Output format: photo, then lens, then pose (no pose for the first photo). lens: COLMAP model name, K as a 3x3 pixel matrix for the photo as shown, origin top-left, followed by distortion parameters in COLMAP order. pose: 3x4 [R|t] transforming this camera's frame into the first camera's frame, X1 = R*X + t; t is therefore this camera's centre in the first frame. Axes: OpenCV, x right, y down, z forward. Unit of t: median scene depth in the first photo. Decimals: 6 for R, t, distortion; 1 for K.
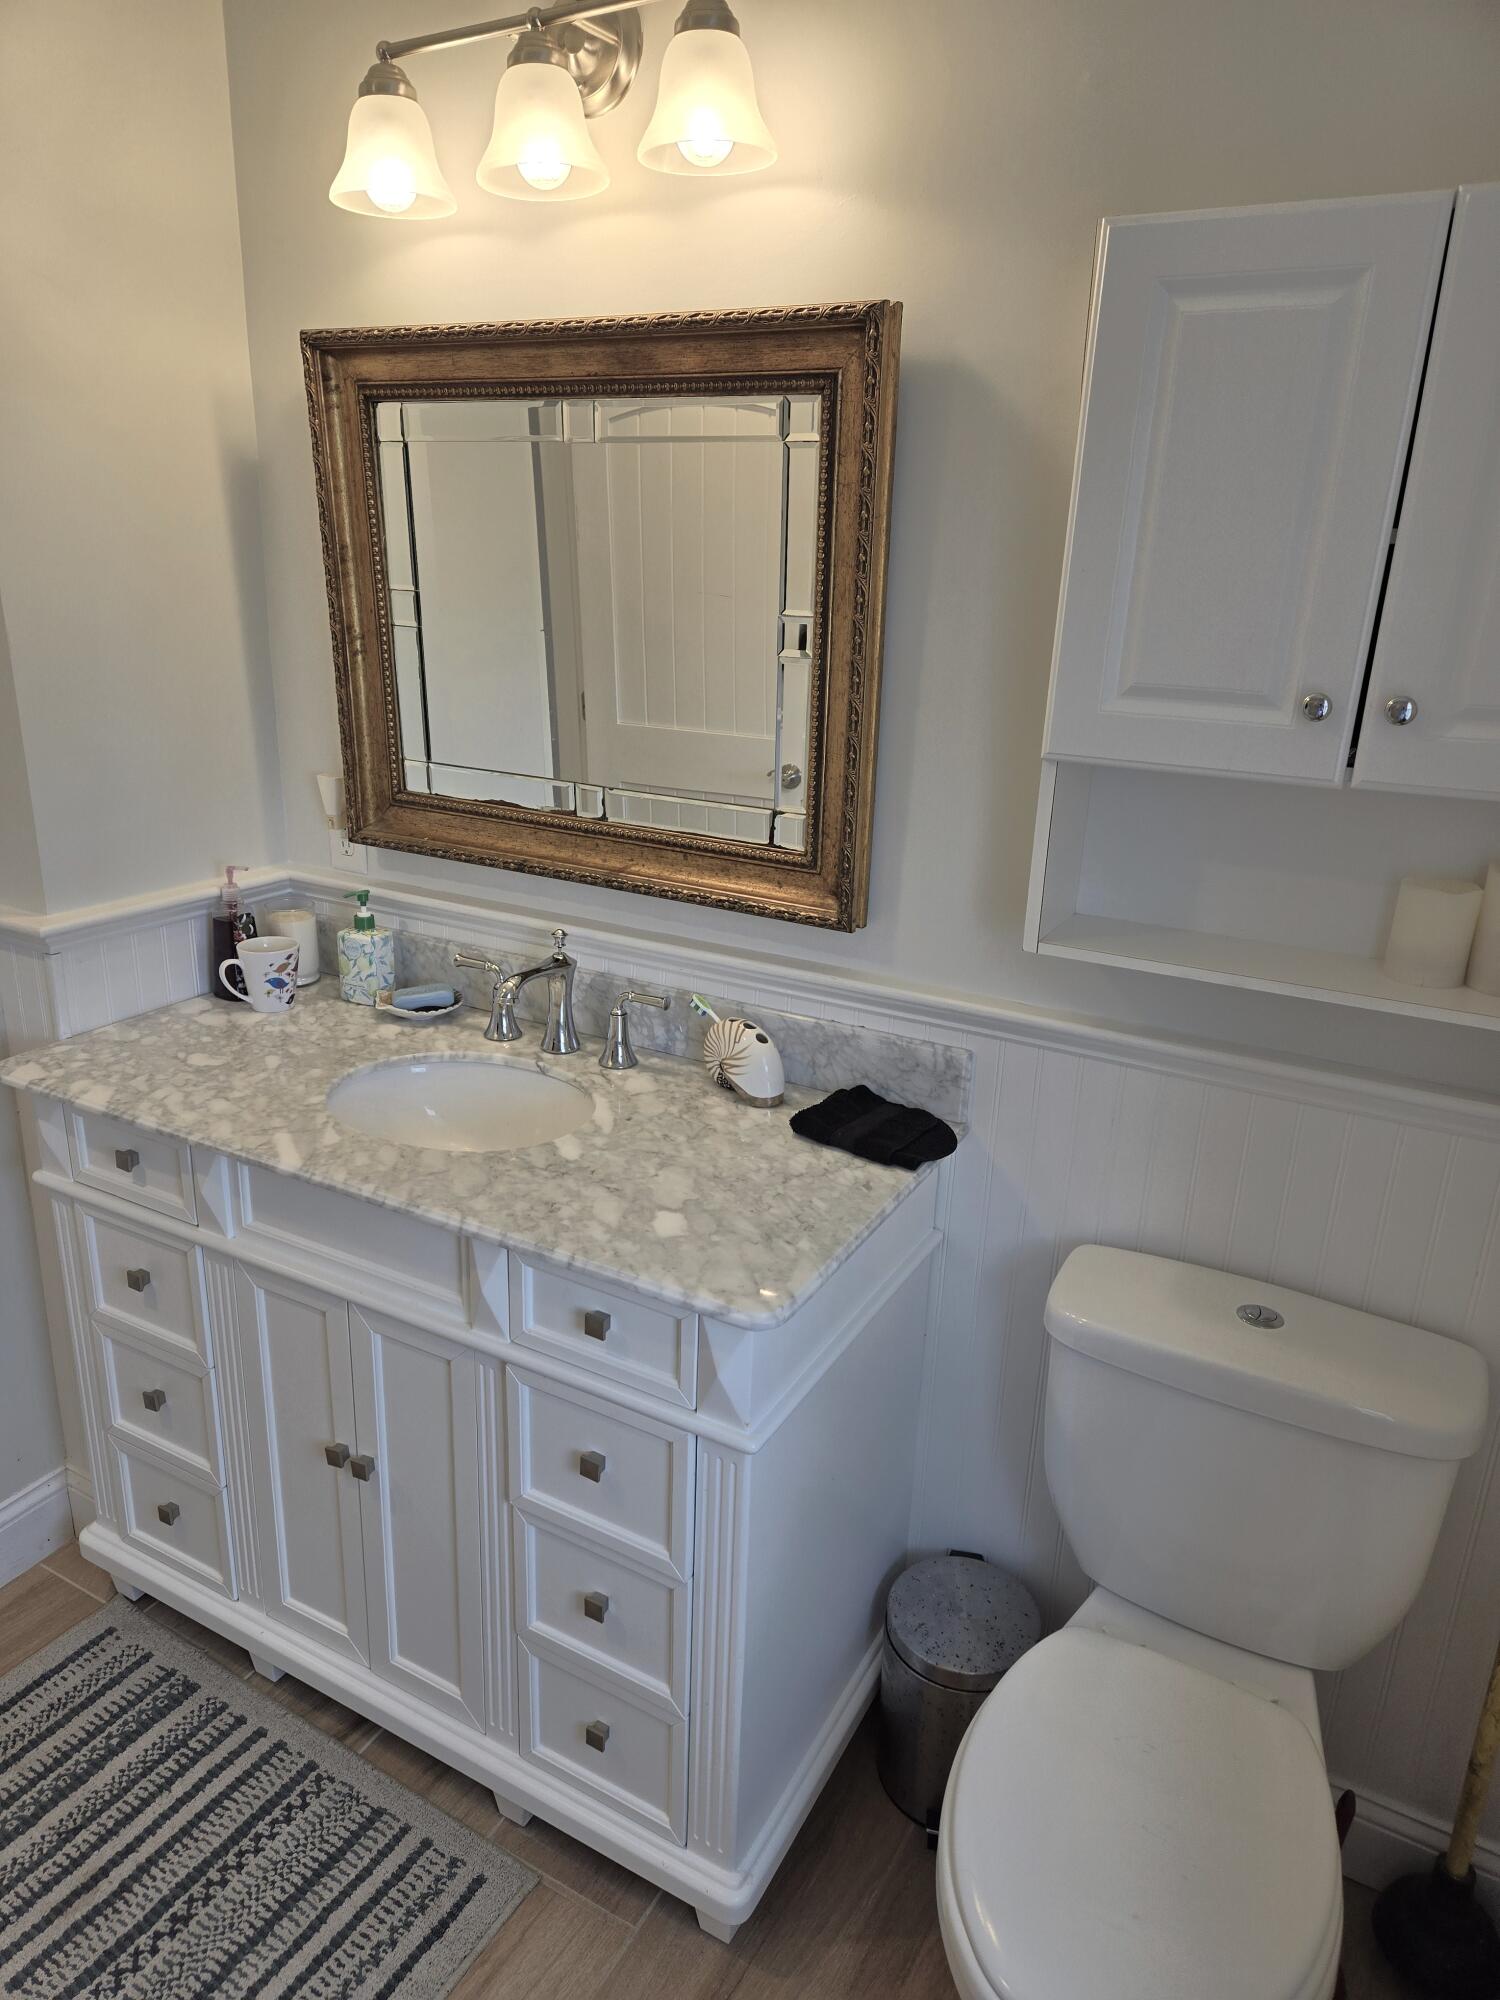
lens RADIAL K [[1338.7, 0, 746.7], [0, 1338.7, 1009.6], [0, 0, 1]] dist [0.084985, -0.077878]
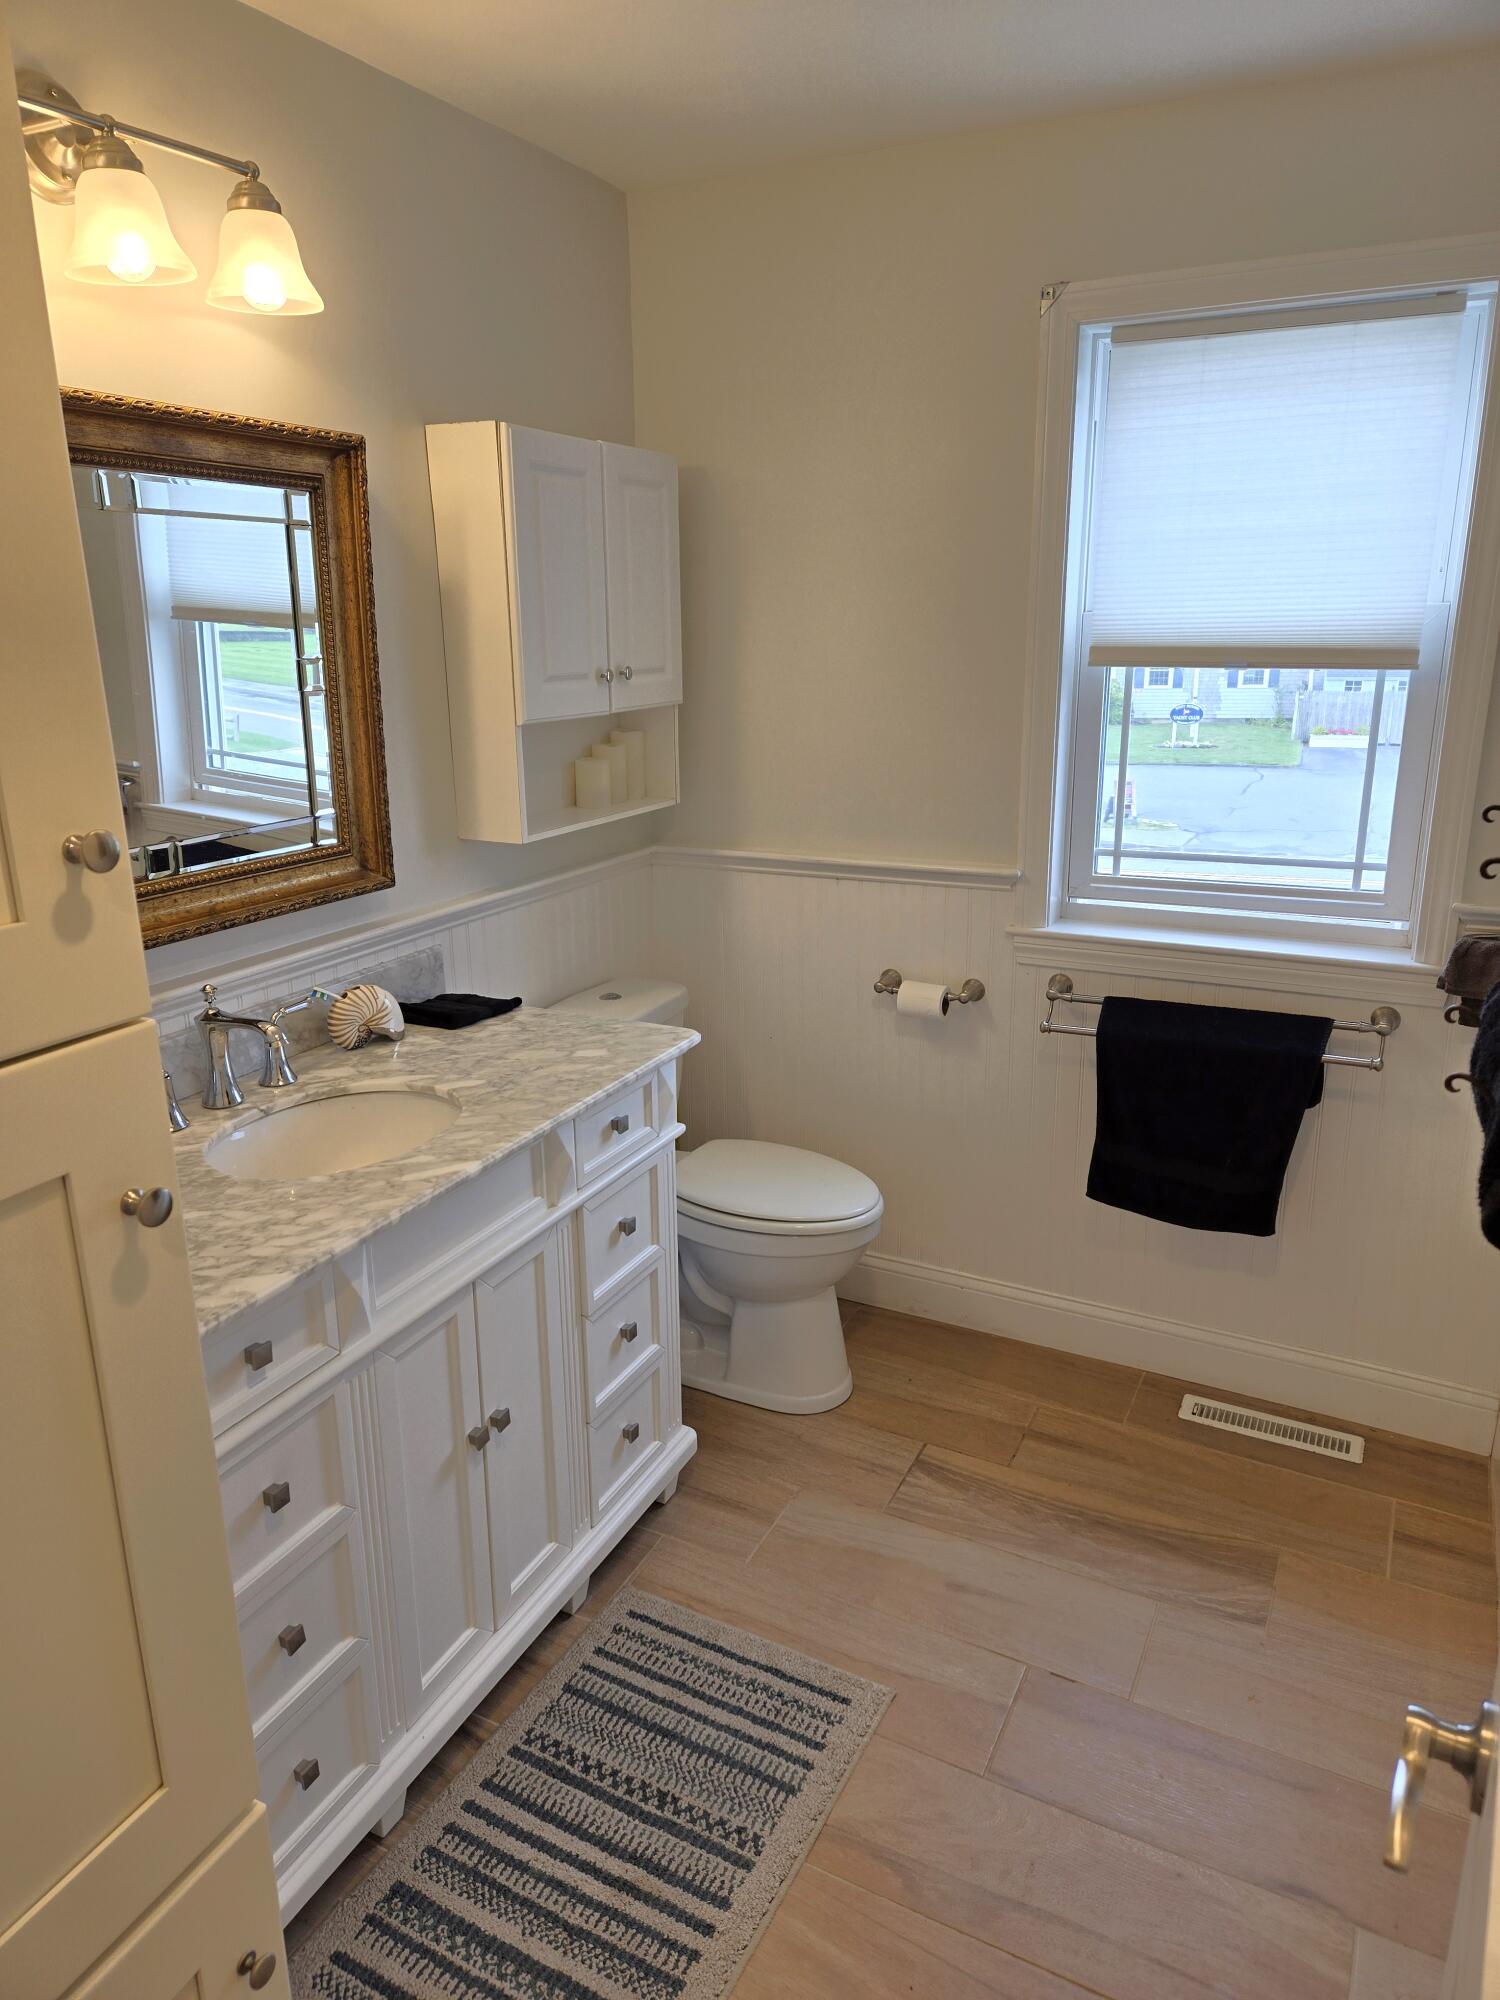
lens RADIAL K [[1338.7, 0, 746.7], [0, 1338.7, 1009.6], [0, 0, 1]] dist [0.084985, -0.077878]
pose [[-0.059092, -0.310632, 0.948692, -1.284867], [0.332907, 0.889816, 0.312090, -0.255574], [-0.941106, 0.334268, 0.050831, 0.648301]]
